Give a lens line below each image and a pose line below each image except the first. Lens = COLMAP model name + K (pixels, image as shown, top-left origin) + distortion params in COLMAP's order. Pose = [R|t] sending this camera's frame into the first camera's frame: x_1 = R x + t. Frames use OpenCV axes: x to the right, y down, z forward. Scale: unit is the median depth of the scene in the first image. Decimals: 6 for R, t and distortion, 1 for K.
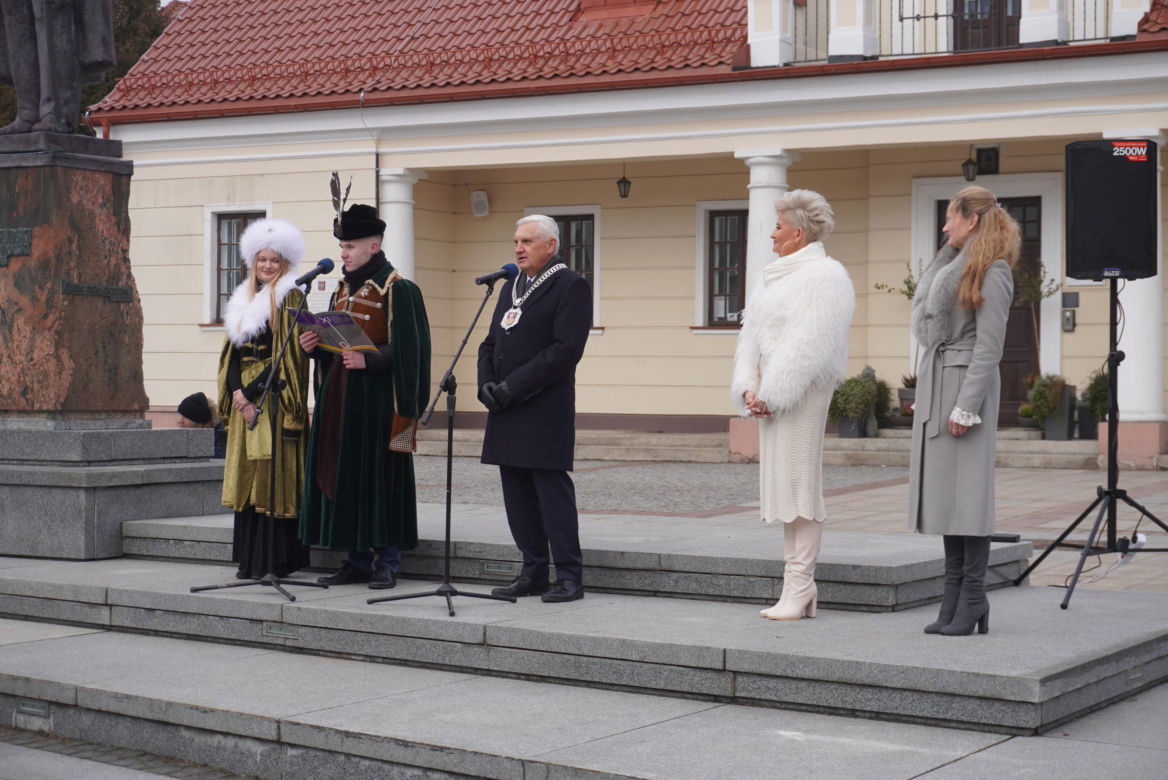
lens RADIAL K [[2079.8, 0, 557.1], [0, 2079.8, 410.7], [0, 0, 1]] dist [0.009951, 0.061387]
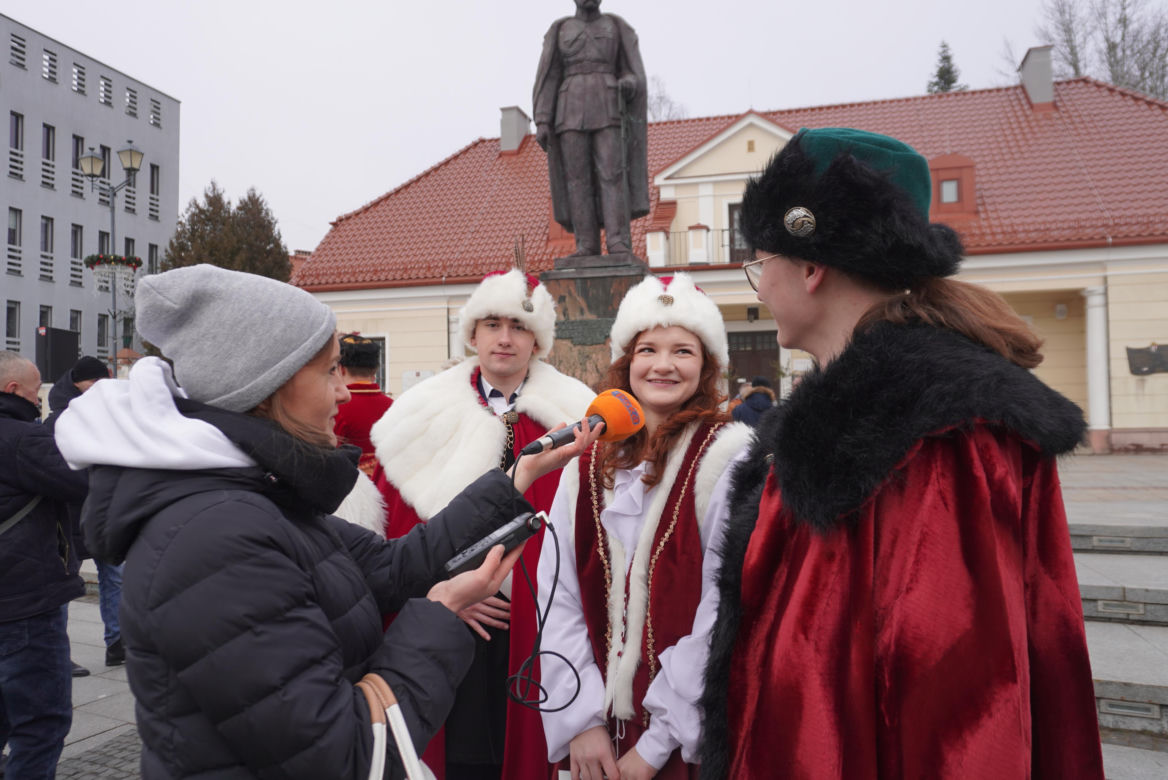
lens RADIAL K [[859.2, 0, 576.9], [0, 859.2, 390.1], [0, 0, 1]] dist [-0.040553, 0.044742]
pose [[0.966135, -0.011472, 0.257783, -0.441687], [0.024024, 0.998671, -0.045594, -0.009572], [-0.256917, 0.050243, 0.965127, 0.425479]]
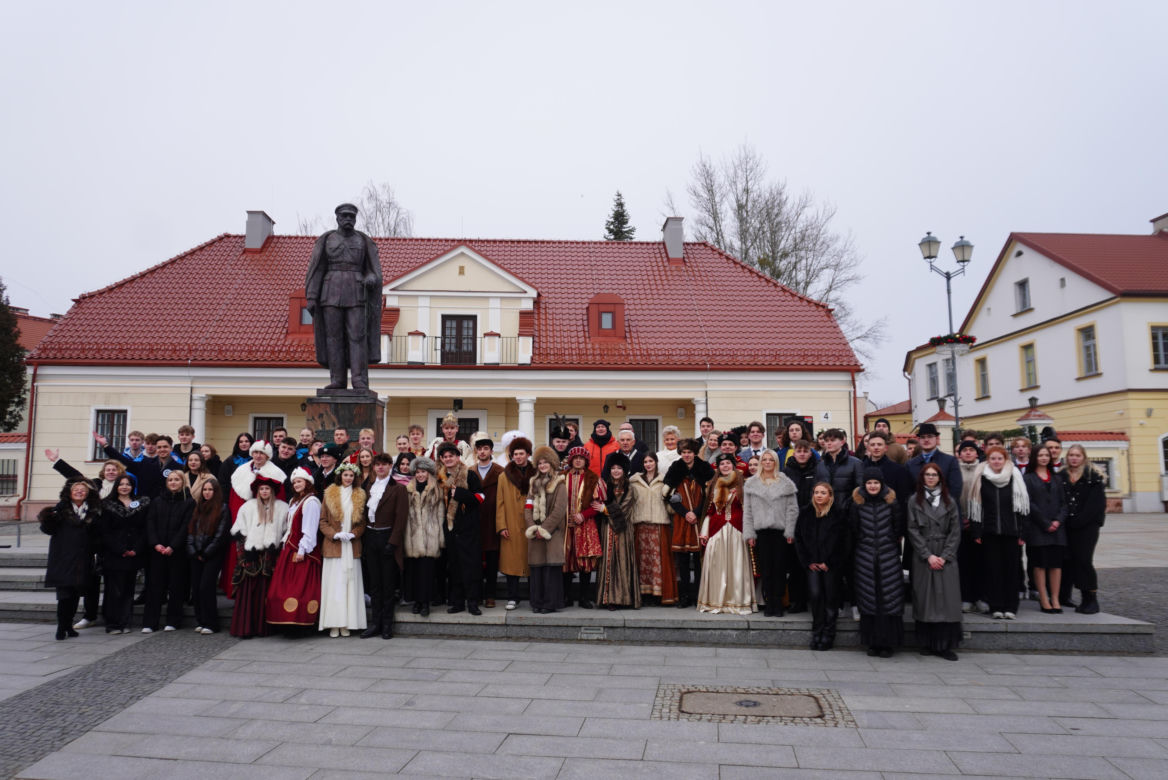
lens RADIAL K [[810.7, 0, 569.3], [0, 810.7, 397.9], [0, 0, 1]] dist [-0.030999, 0.000810]
pose [[0.830849, 0.051065, 0.554151, -0.561795], [0.014289, 0.993495, -0.112975, -0.017697], [-0.556315, 0.101783, 0.824714, 0.123412]]
